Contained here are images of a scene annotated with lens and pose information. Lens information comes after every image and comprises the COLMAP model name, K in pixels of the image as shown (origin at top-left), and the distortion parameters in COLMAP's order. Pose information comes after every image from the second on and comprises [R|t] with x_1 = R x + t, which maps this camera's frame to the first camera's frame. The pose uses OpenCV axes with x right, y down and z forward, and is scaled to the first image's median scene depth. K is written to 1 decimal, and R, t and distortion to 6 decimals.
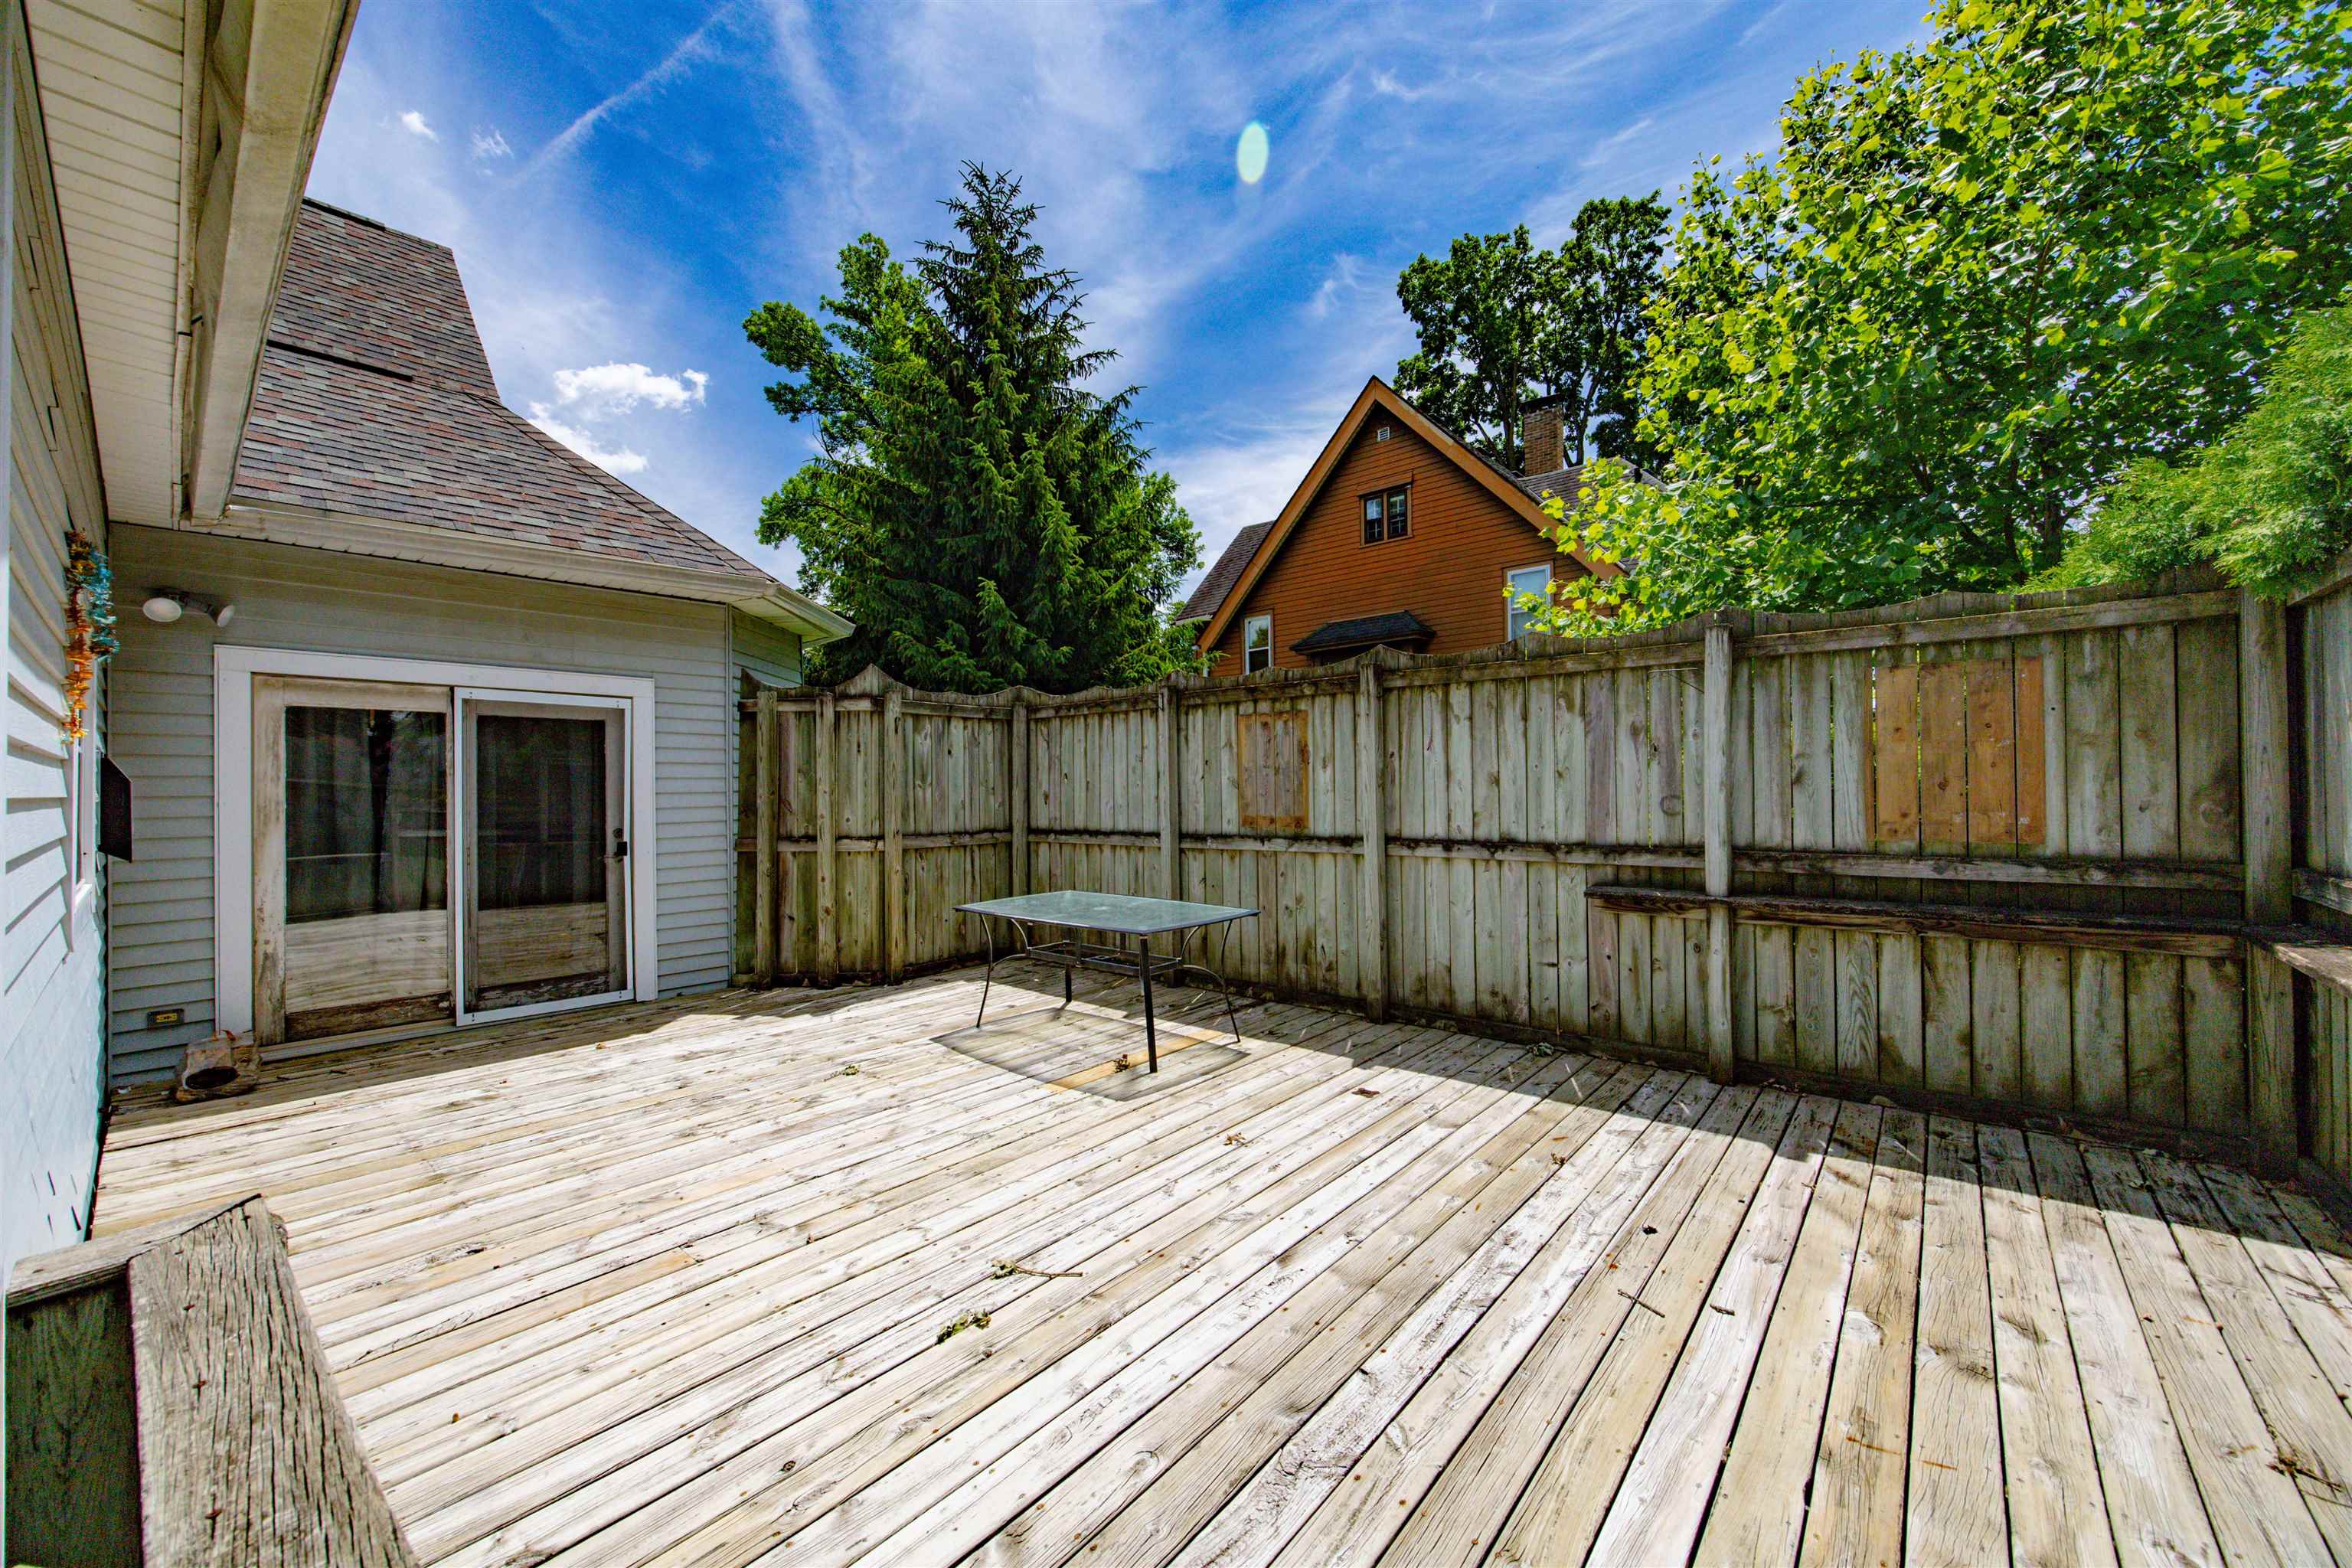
lens RADIAL K [[882.8, 0, 1176.0], [0, 882.8, 784.0], [0, 0, 1]] dist [0.000806, 0.000071]
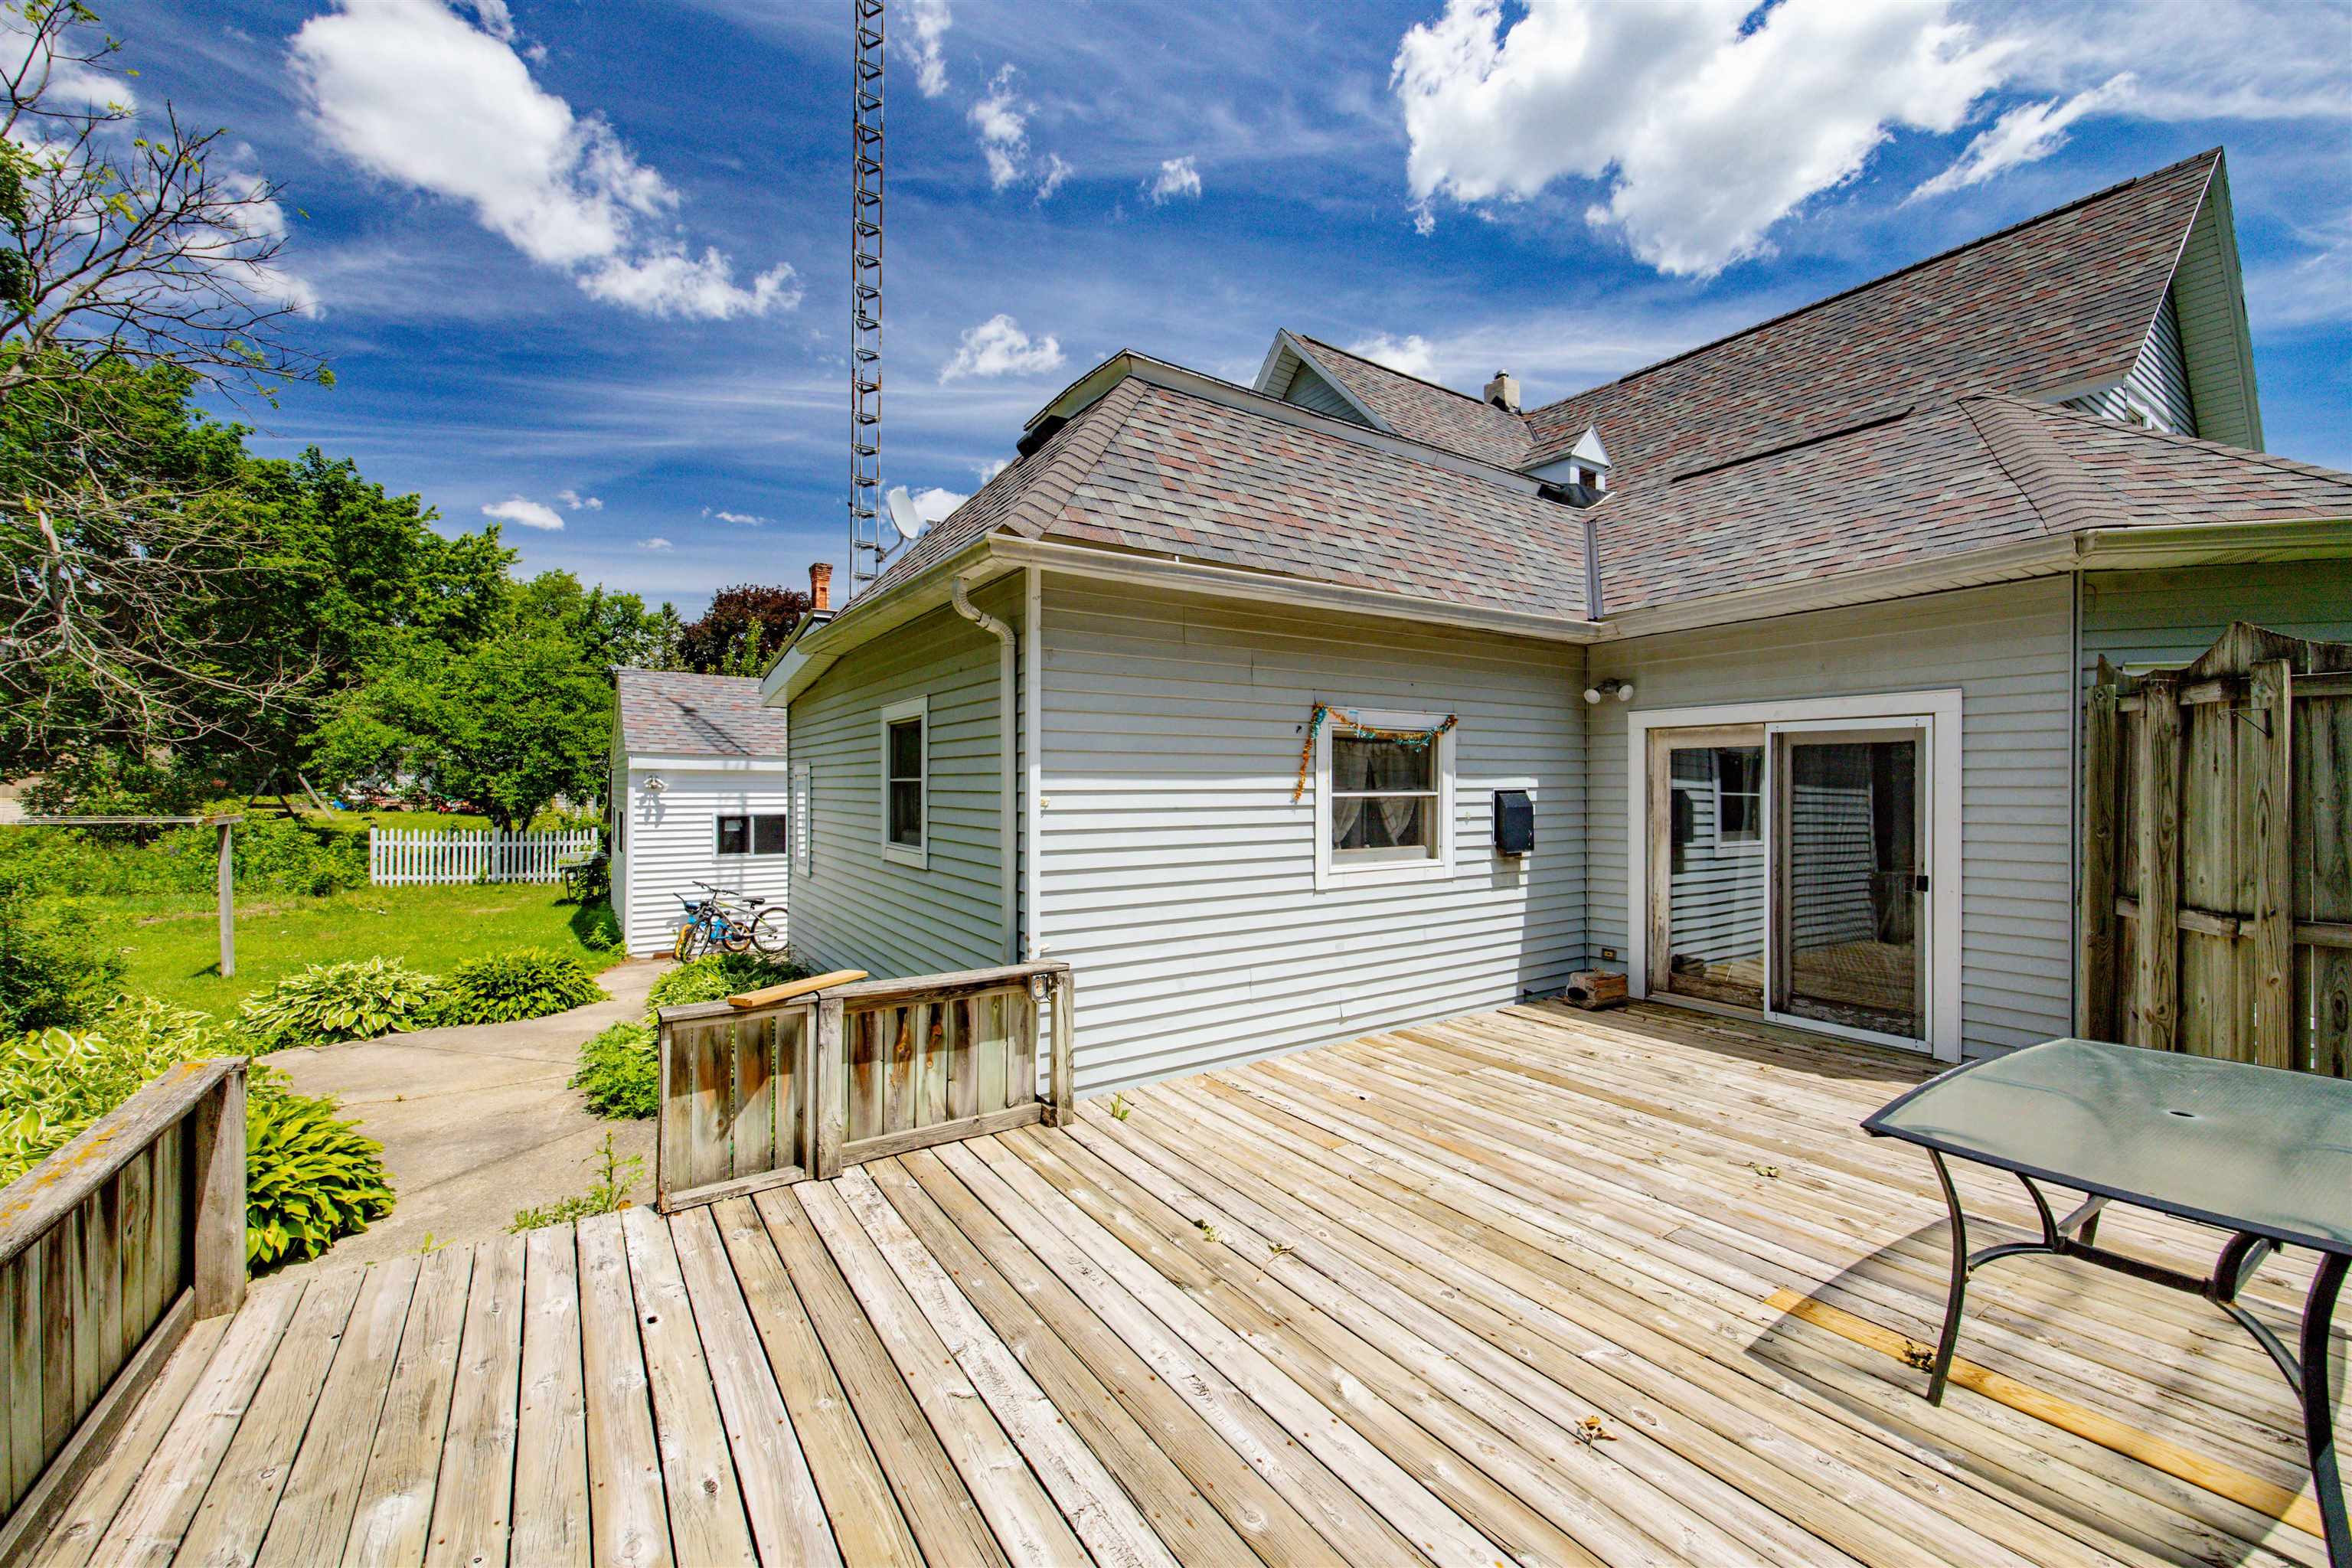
lens RADIAL K [[943.5, 0, 1239.6], [0, 943.5, 786.4], [0, 0, 1]] dist [-0.000834, -0.000090]
pose [[-0.226478, 0.012627, -0.973934, 0.620979], [0.008123, 0.999906, 0.011075, -0.055711], [0.973982, -0.005403, -0.226560, 0.723241]]
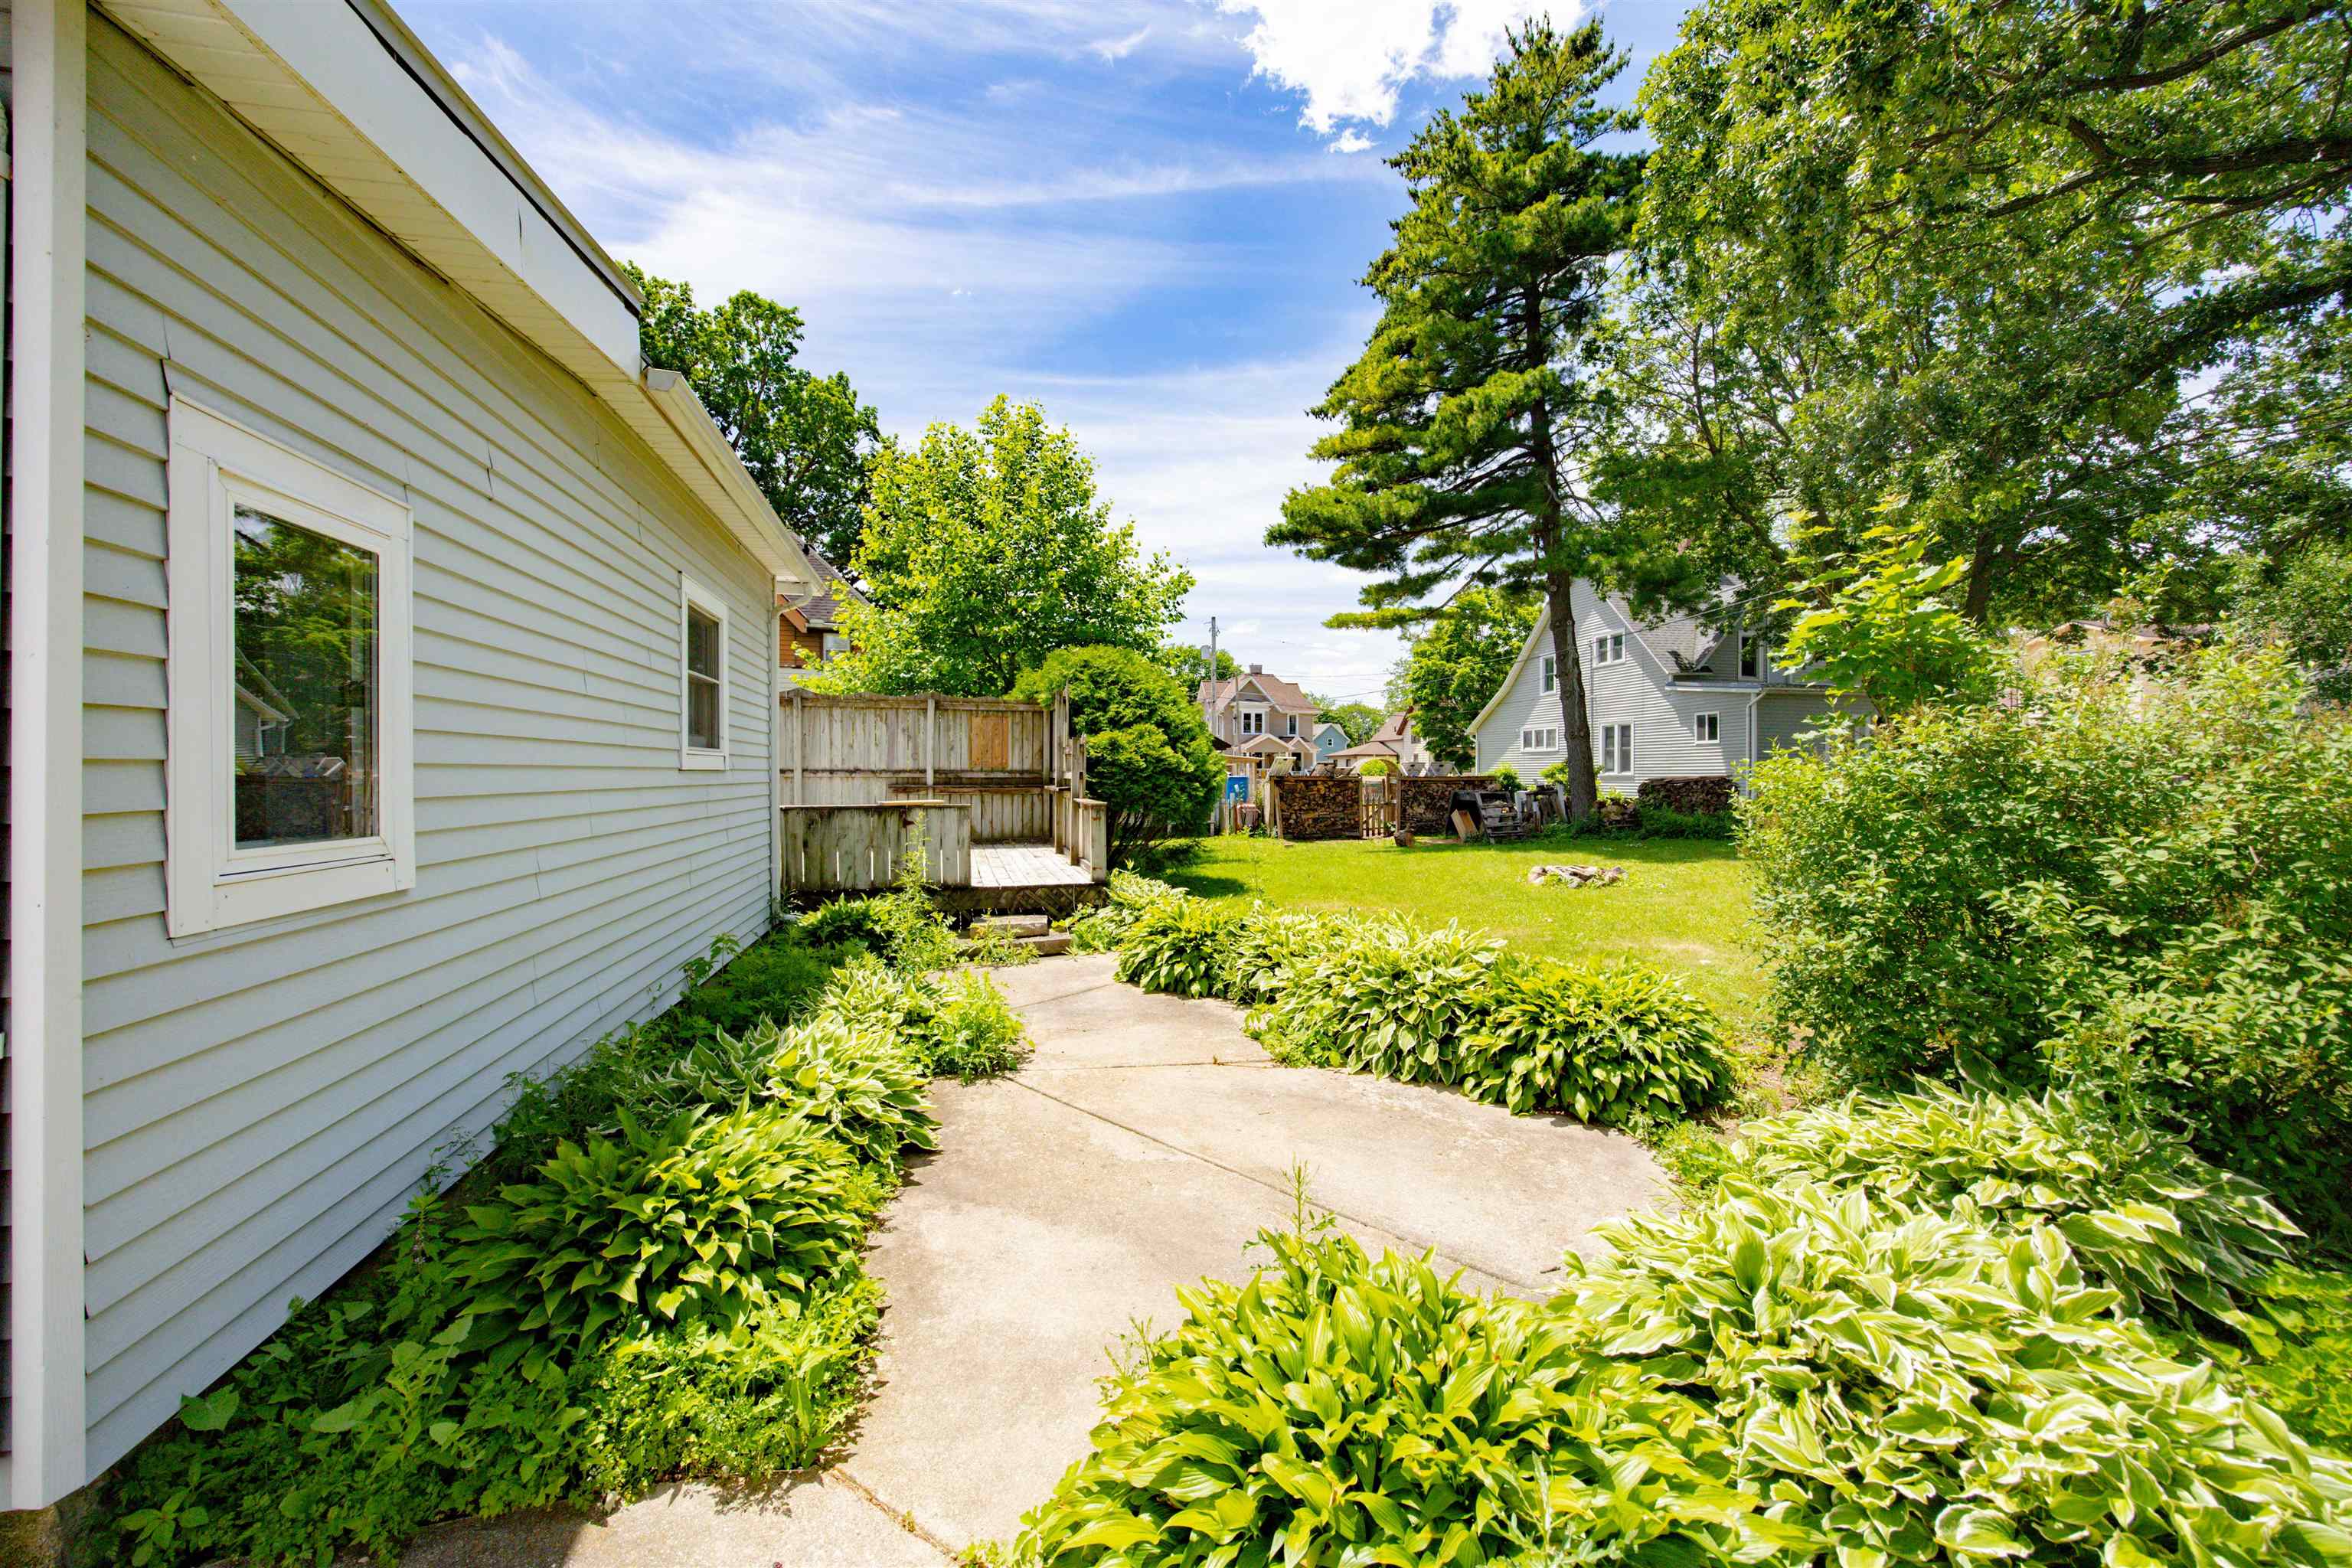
lens RADIAL K [[882.8, 0, 1176.0], [0, 882.8, 784.0], [0, 0, 1]] dist [0.000806, 0.000071]
pose [[0.569793, 0.007818, 0.821751, -0.782100], [-0.014569, 0.999894, 0.000589, 0.058625], [-0.821659, -0.012308, 0.569846, -0.797668]]
